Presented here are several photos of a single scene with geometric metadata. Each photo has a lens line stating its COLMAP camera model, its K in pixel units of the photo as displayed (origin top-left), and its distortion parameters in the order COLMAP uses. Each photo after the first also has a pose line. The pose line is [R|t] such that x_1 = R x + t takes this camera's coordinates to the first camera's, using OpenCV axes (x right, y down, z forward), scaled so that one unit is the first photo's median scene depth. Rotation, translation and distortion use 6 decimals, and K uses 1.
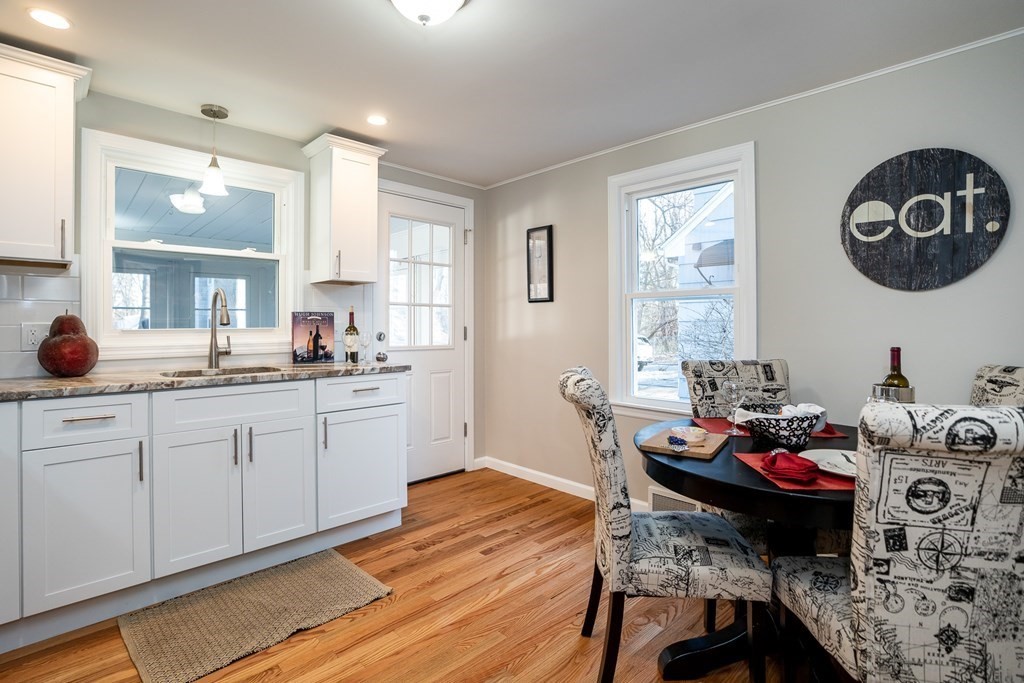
lens RADIAL K [[485.9, 0, 511.7], [0, 485.9, 335.6], [0, 0, 1]] dist [-0.057386, 0.022882]
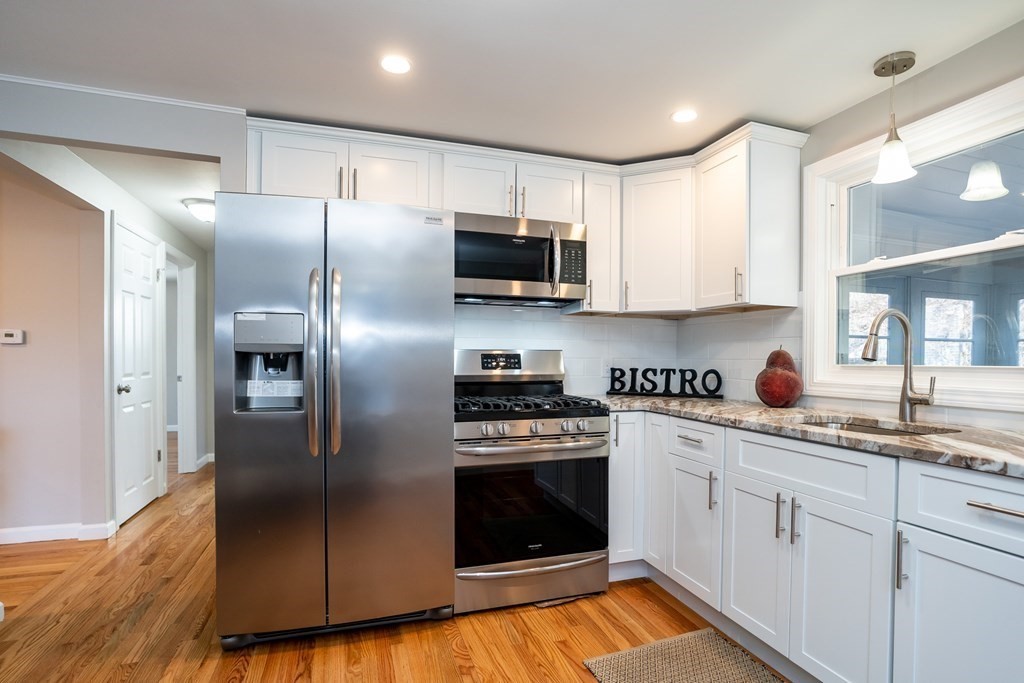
lens RADIAL K [[509.6, 0, 515.6], [0, 509.6, 363.7], [0, 0, 1]] dist [-0.059478, 0.022210]
pose [[-0.440626, 0.014307, -0.897577, 0.301152], [-0.020886, 0.999439, 0.026183, -0.025350], [0.897448, 0.030283, -0.440080, 0.823807]]
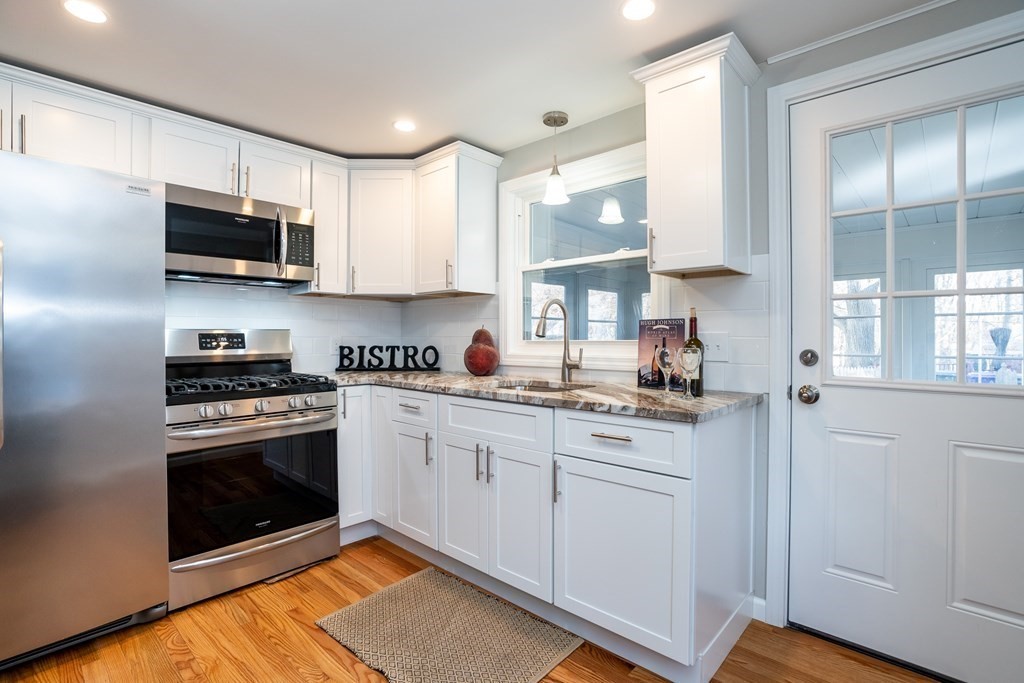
lens RADIAL K [[485.9, 0, 511.7], [0, 485.9, 335.6], [0, 0, 1]] dist [-0.057386, 0.022882]
pose [[0.055795, 0.004392, -0.998433, 0.357859], [-0.017821, 0.999835, 0.003403, -0.026638], [0.998283, 0.017603, 0.055864, 0.859451]]
